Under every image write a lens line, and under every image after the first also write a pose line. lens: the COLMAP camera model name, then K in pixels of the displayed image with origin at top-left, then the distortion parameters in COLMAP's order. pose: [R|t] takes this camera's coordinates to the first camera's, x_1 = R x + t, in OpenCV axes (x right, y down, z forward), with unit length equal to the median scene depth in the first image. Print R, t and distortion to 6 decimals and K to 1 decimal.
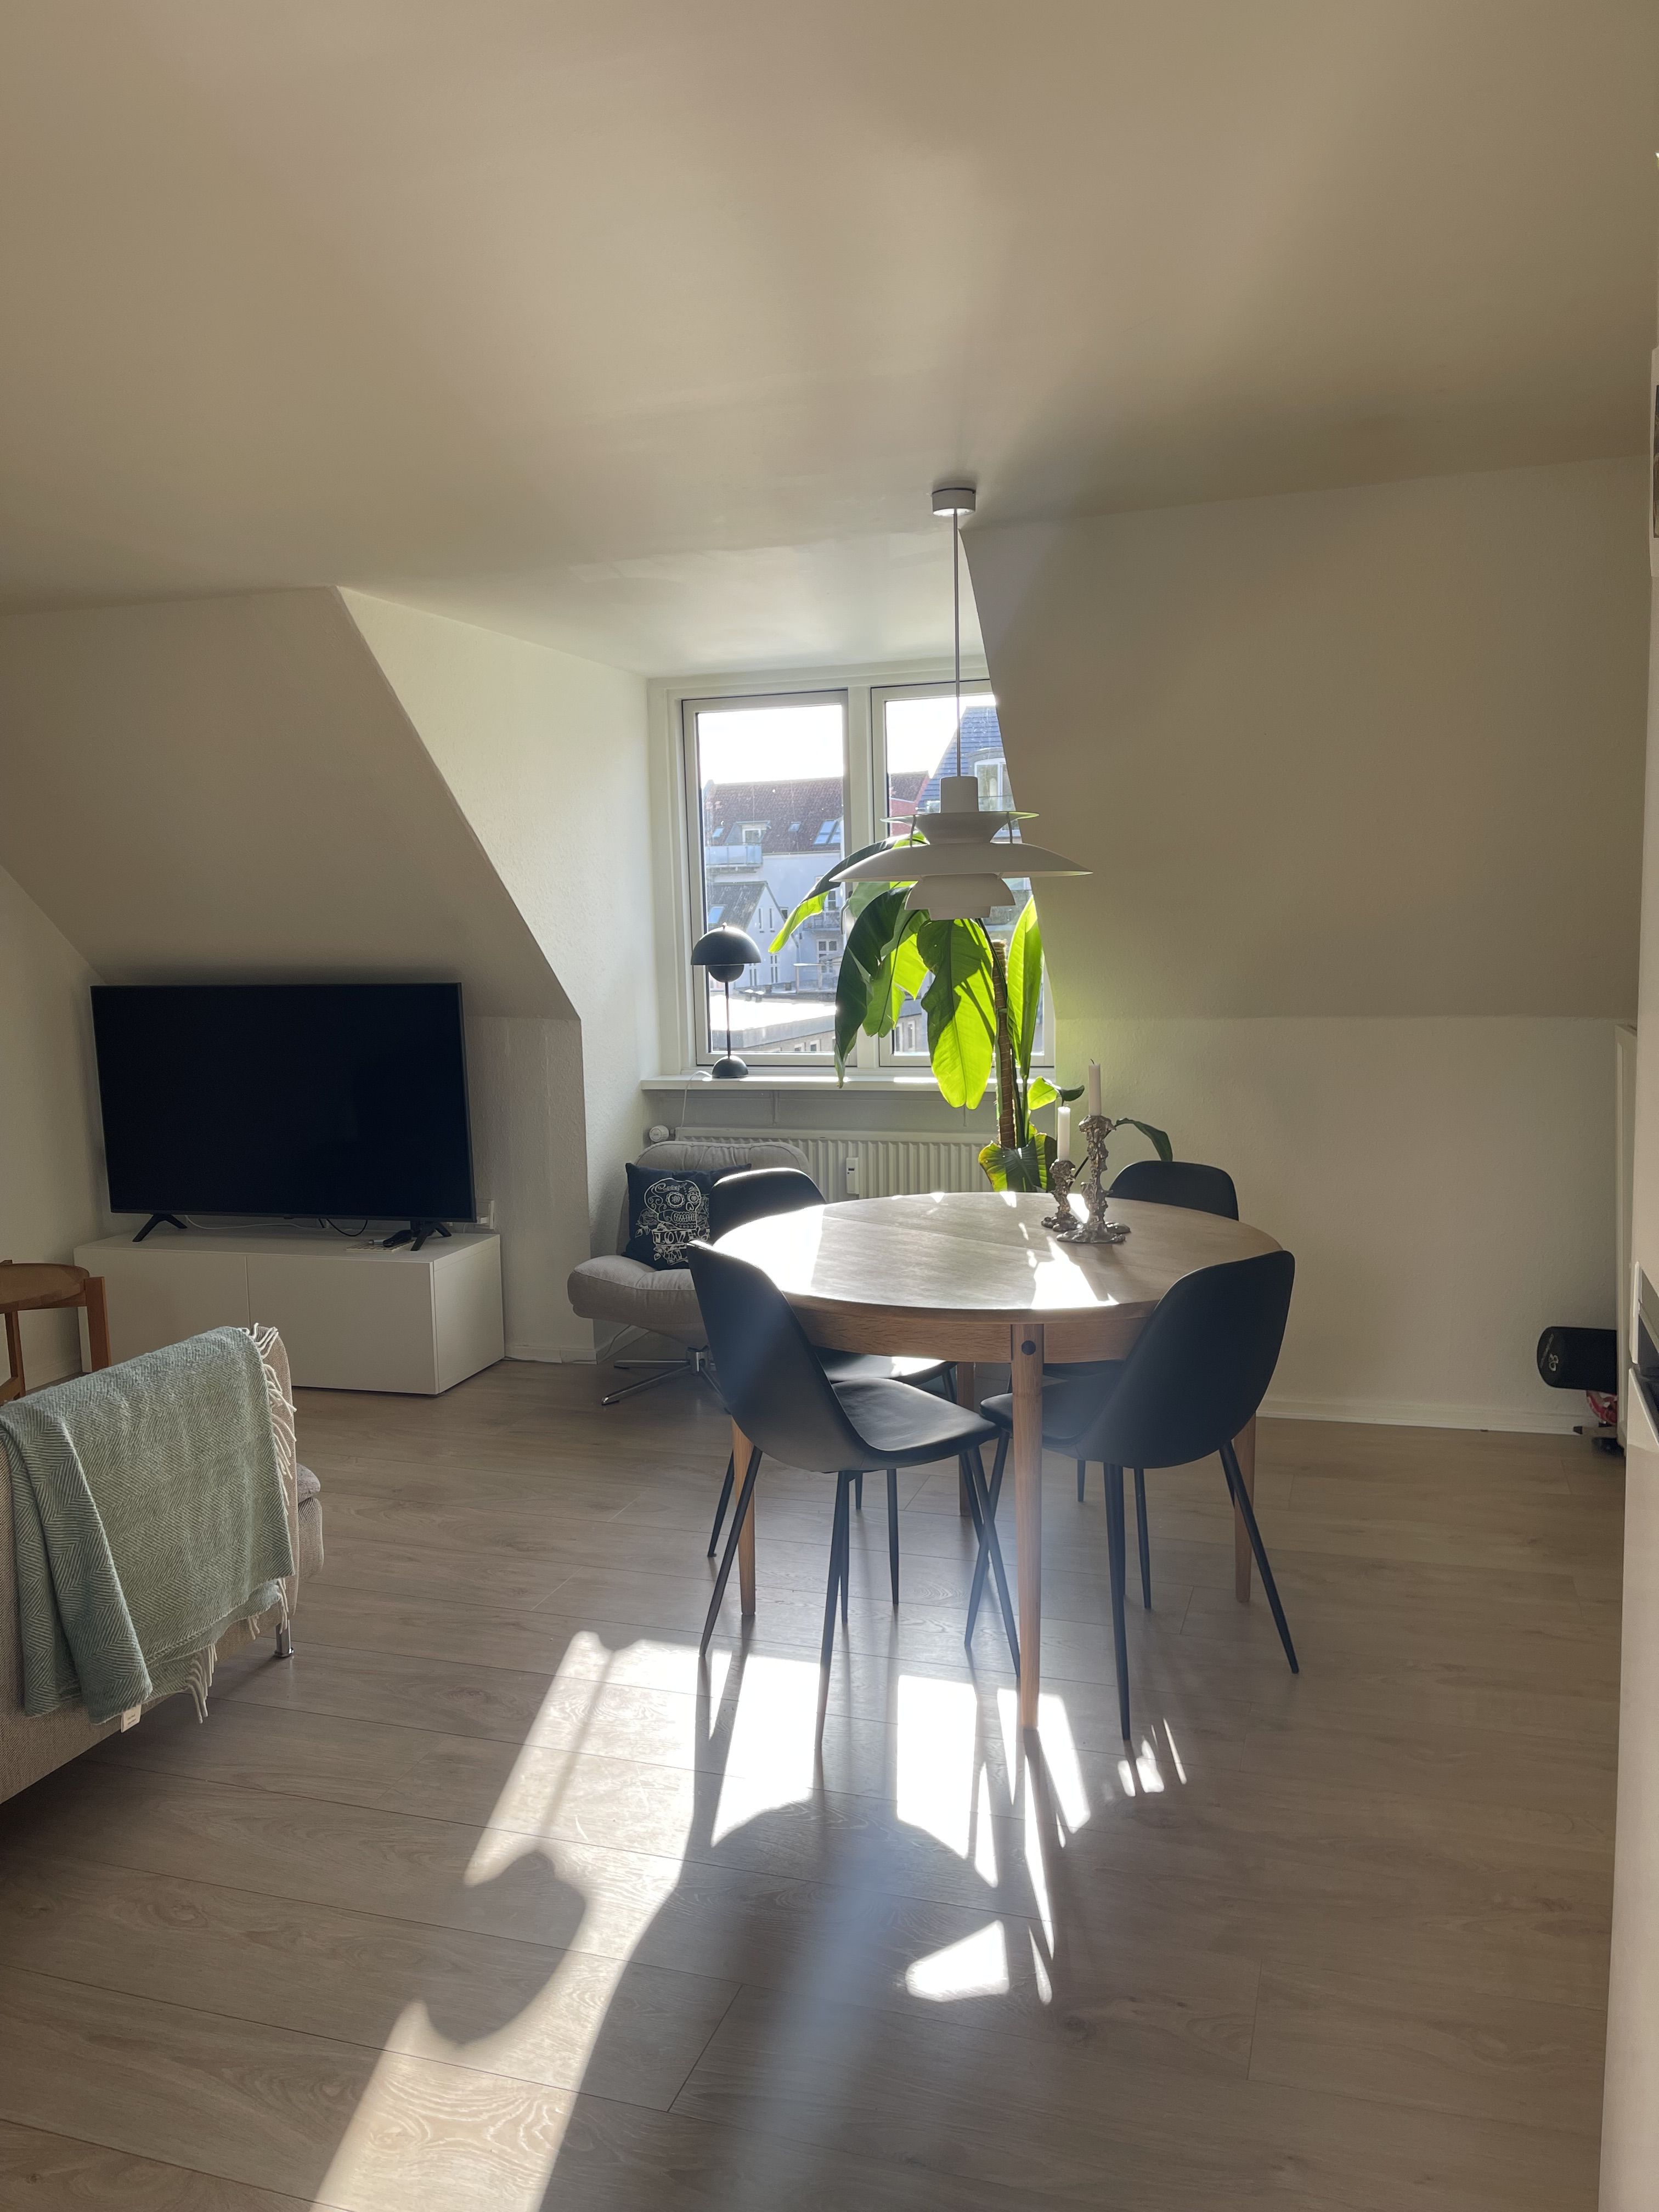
lens RADIAL K [[1680.5, 0, 824.3], [0, 1680.5, 1102.5], [0, 0, 1]] dist [0.049753, -0.053975]
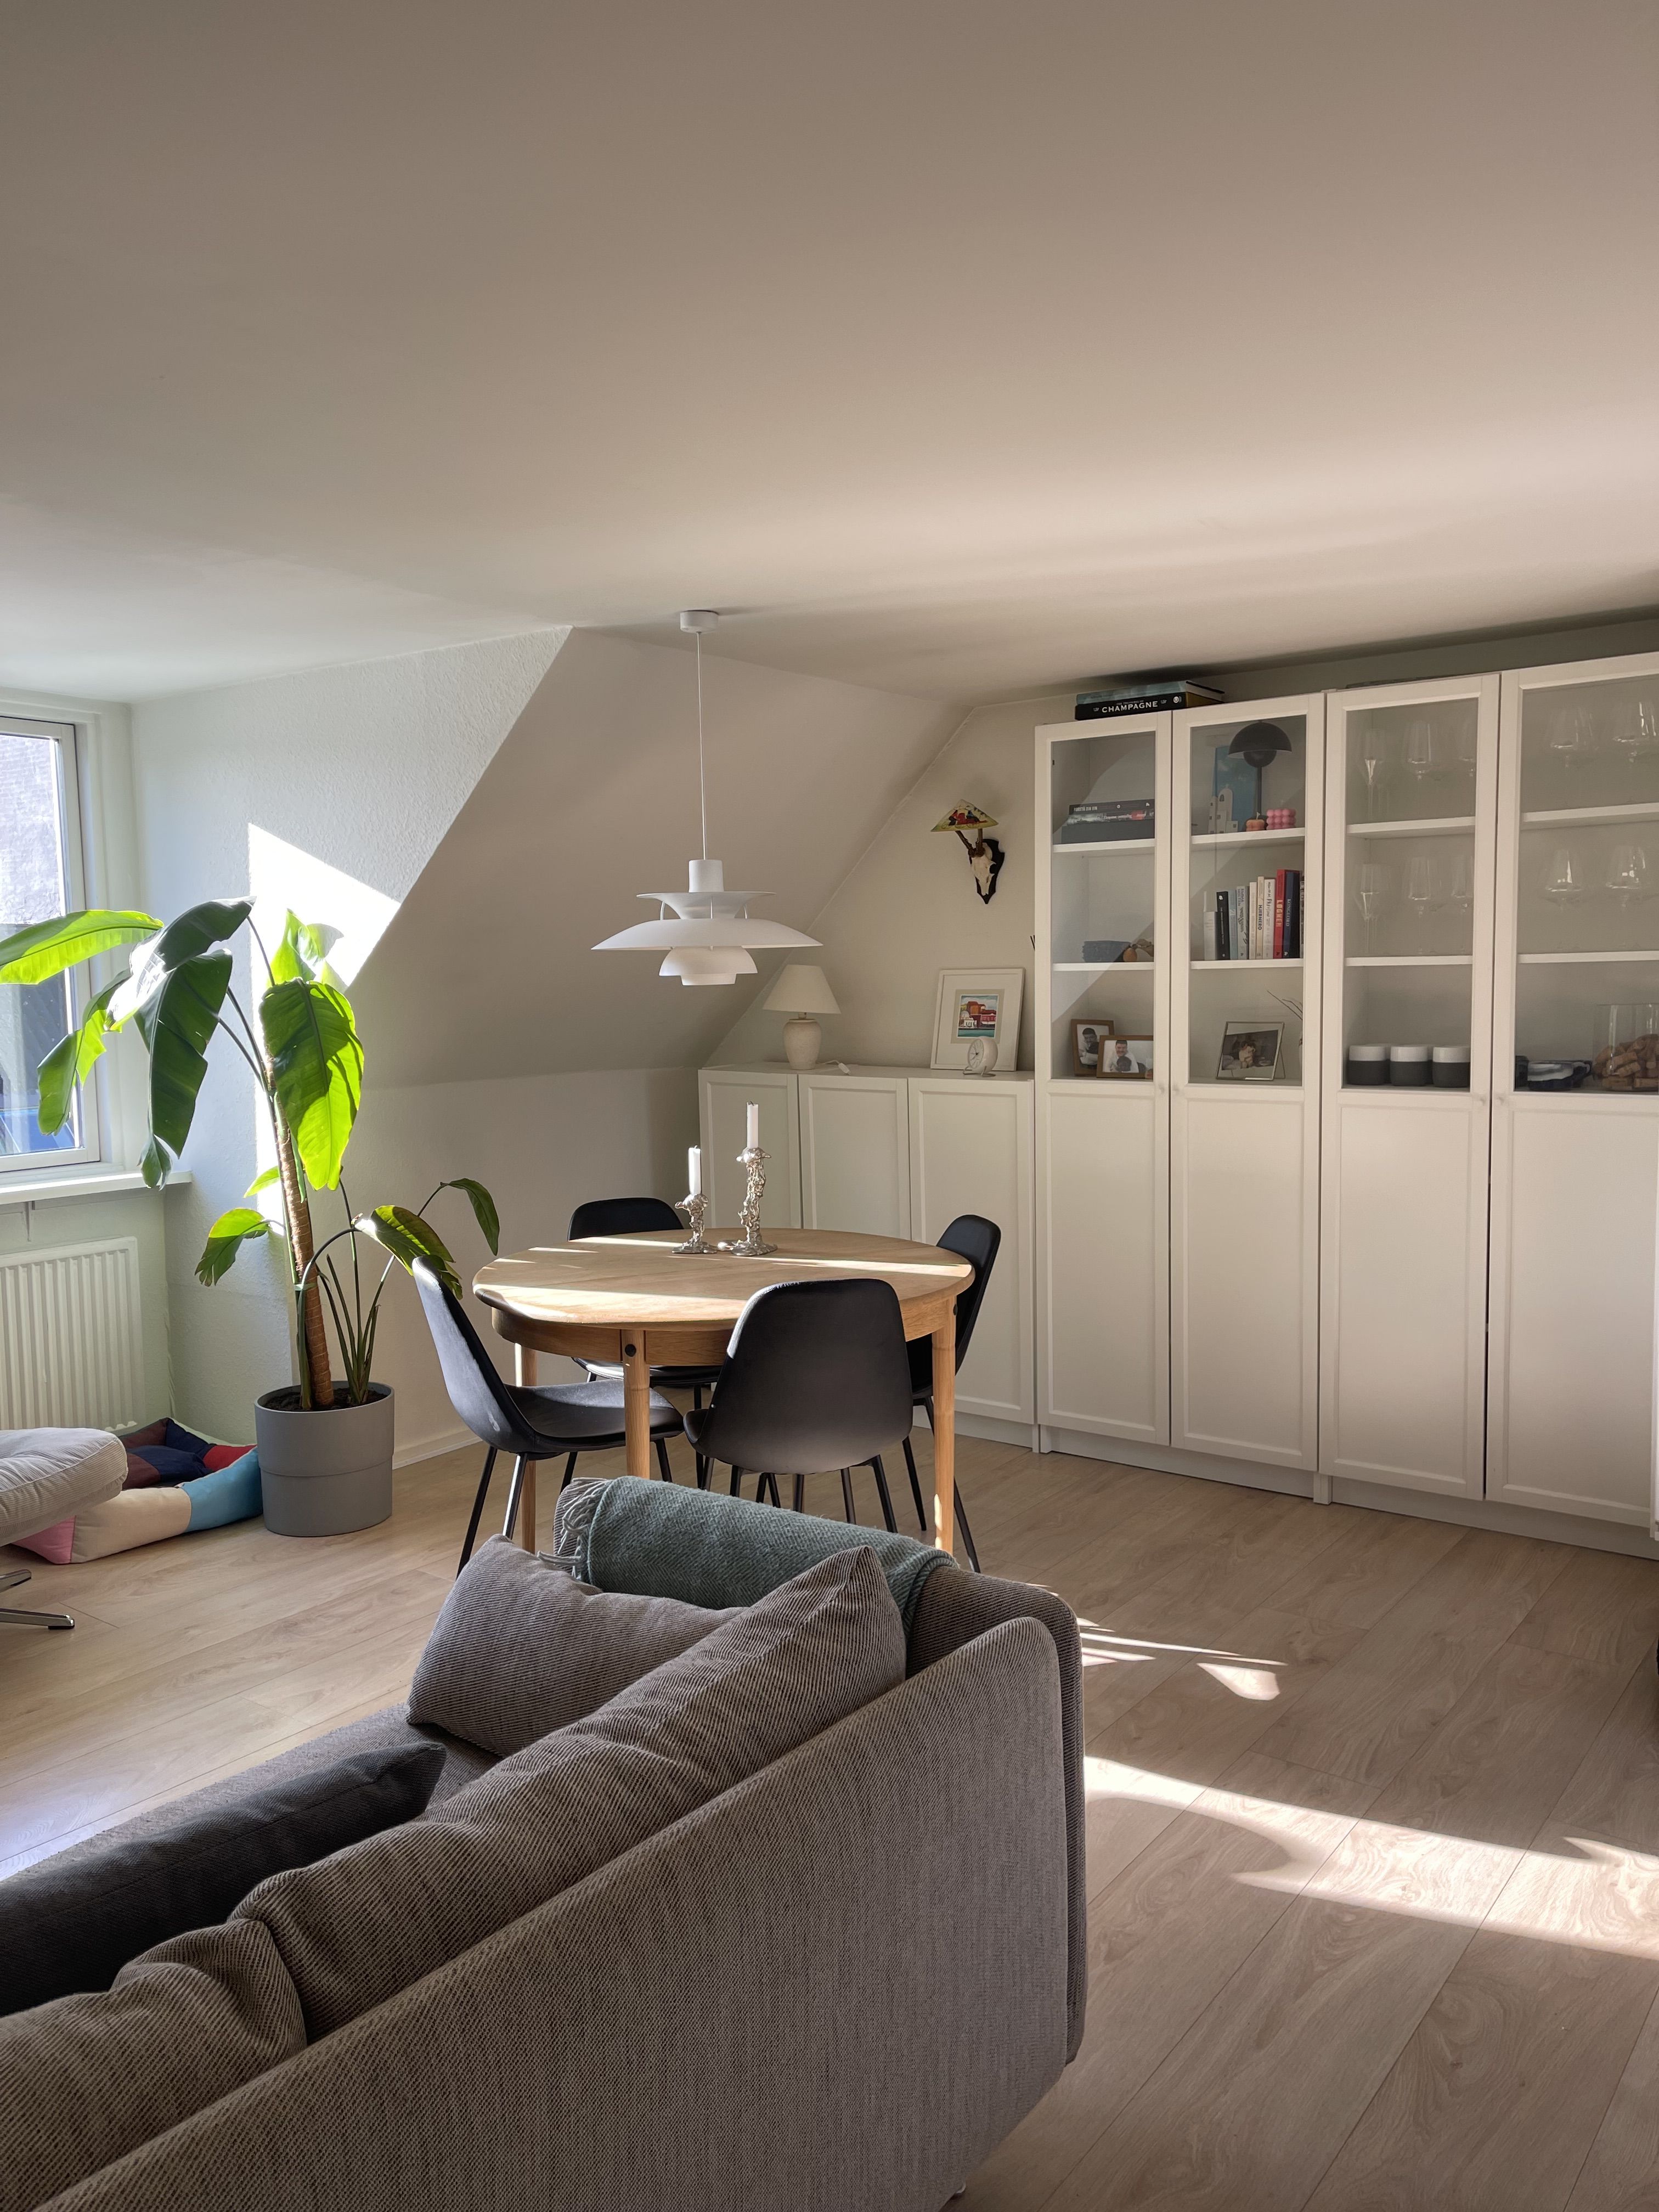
lens RADIAL K [[1680.5, 0, 836.1], [0, 1680.5, 1115.7], [0, 0, 1]] dist [0.049753, -0.053975]
pose [[0.289563, -0.059622, 0.955300, -0.922713], [0.112648, 0.993245, 0.027845, -0.040677], [-0.950507, 0.099550, 0.294323, 0.563530]]
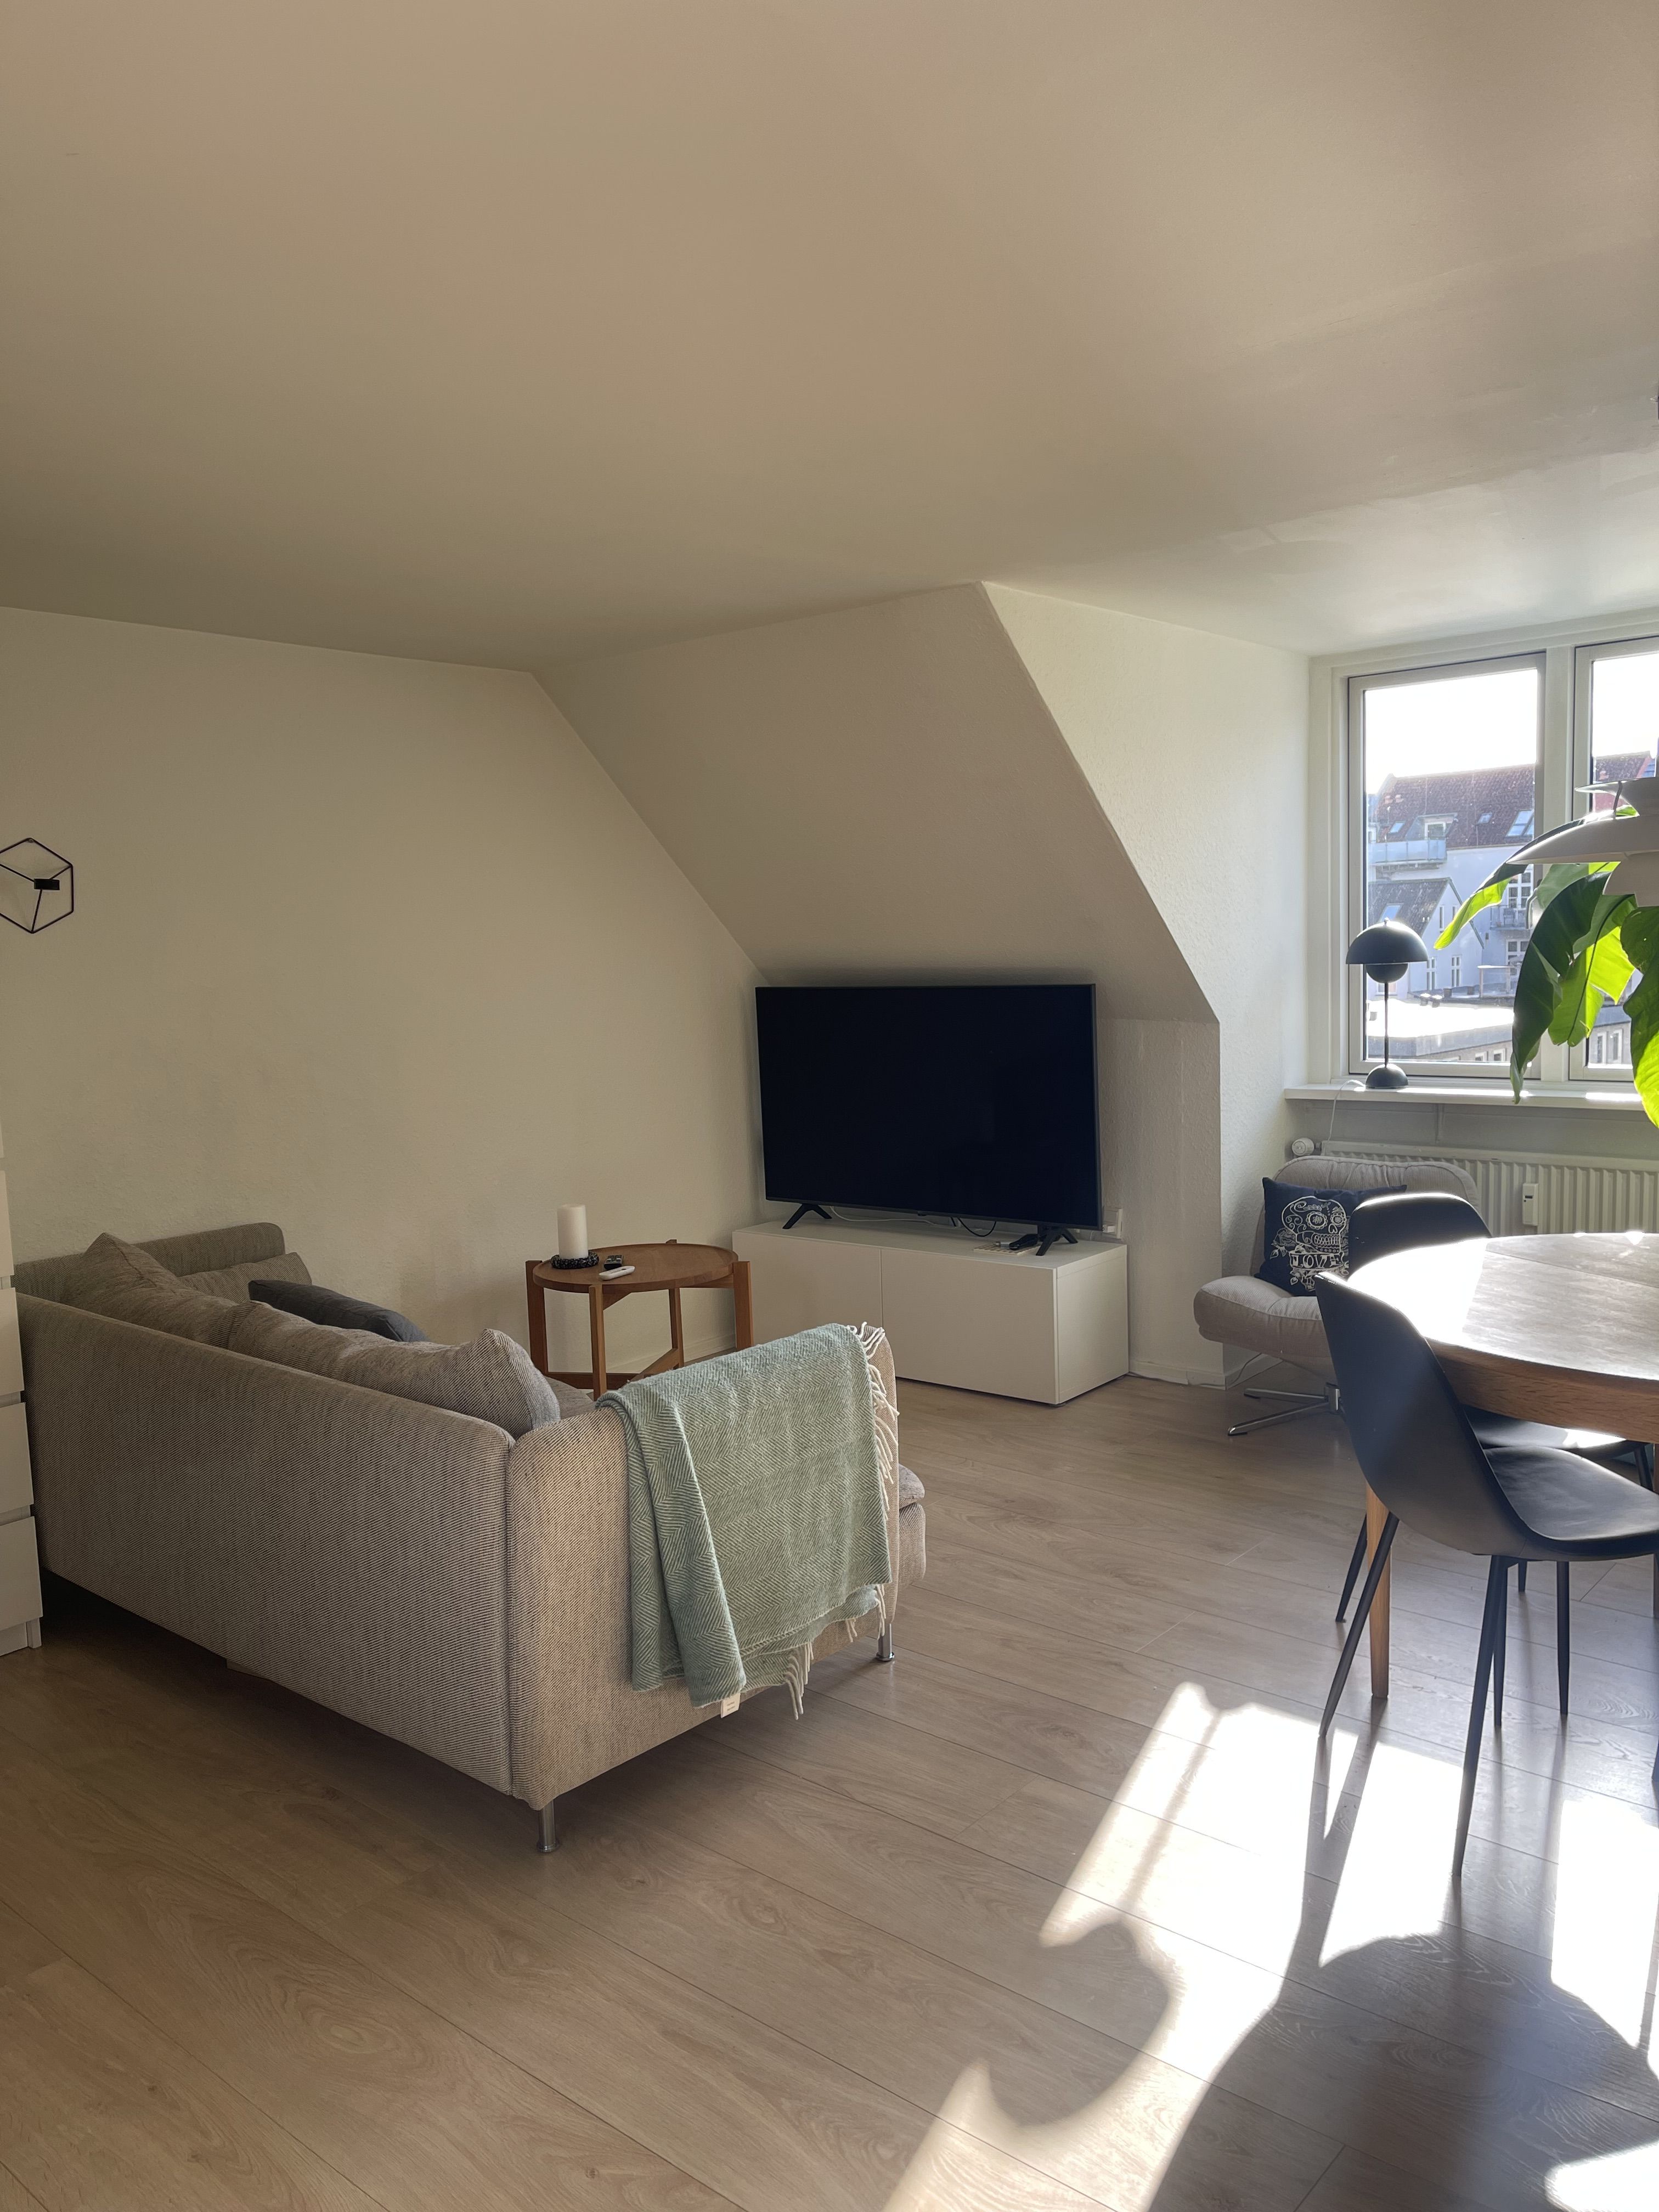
lens RADIAL K [[1680.5, 0, 821.3], [0, 1680.5, 1111.9], [0, 0, 1]] dist [0.049753, -0.053975]
pose [[0.926045, 0.032665, -0.375996, 0.008009], [-0.031439, 0.999461, 0.009396, -0.001984], [0.376100, 0.003120, 0.926574, 0.068167]]
